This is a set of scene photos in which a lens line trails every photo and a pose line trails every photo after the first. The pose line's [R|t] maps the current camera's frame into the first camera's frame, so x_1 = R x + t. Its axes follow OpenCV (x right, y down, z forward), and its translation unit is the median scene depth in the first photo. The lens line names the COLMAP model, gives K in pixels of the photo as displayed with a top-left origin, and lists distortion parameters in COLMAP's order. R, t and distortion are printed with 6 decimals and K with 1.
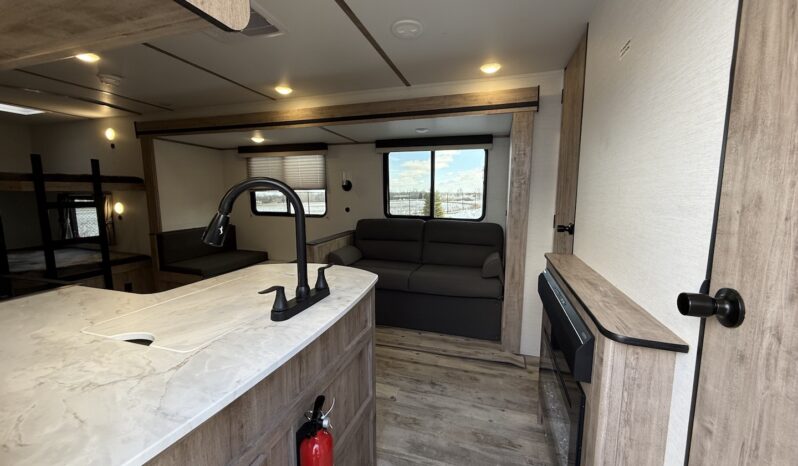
lens RADIAL K [[315.9, 0, 397.5], [0, 315.9, 231.6], [0, 0, 1]] dist [-0.001446, 0.000213]
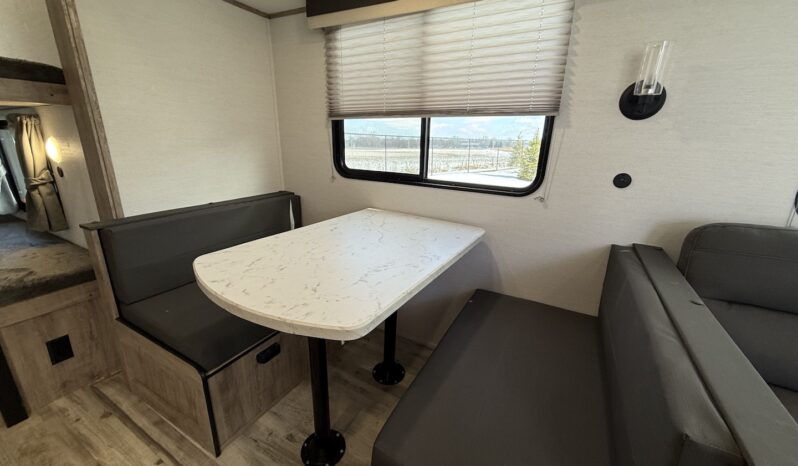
lens RADIAL K [[315.9, 0, 397.5], [0, 315.9, 231.6], [0, 0, 1]] dist [-0.001446, 0.000213]
pose [[0.979333, 0.084494, -0.183762, -0.324843], [-0.053401, 0.984338, 0.168007, -0.061257], [0.195079, -0.154722, 0.968507, 0.651592]]
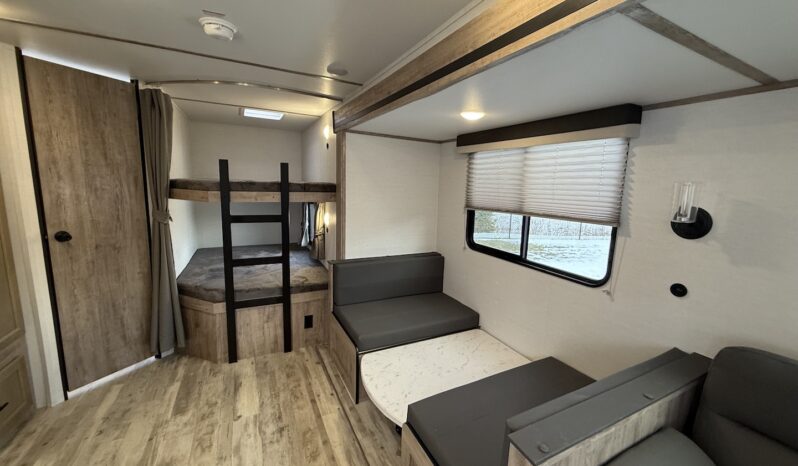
lens RADIAL K [[315.9, 0, 397.5], [0, 315.9, 231.6], [0, 0, 1]] dist [-0.001446, 0.000213]
pose [[0.688173, 0.134092, -0.713048, -0.135332], [-0.123108, 0.990103, 0.067380, -0.121095], [0.715026, 0.041413, 0.697870, 0.540568]]
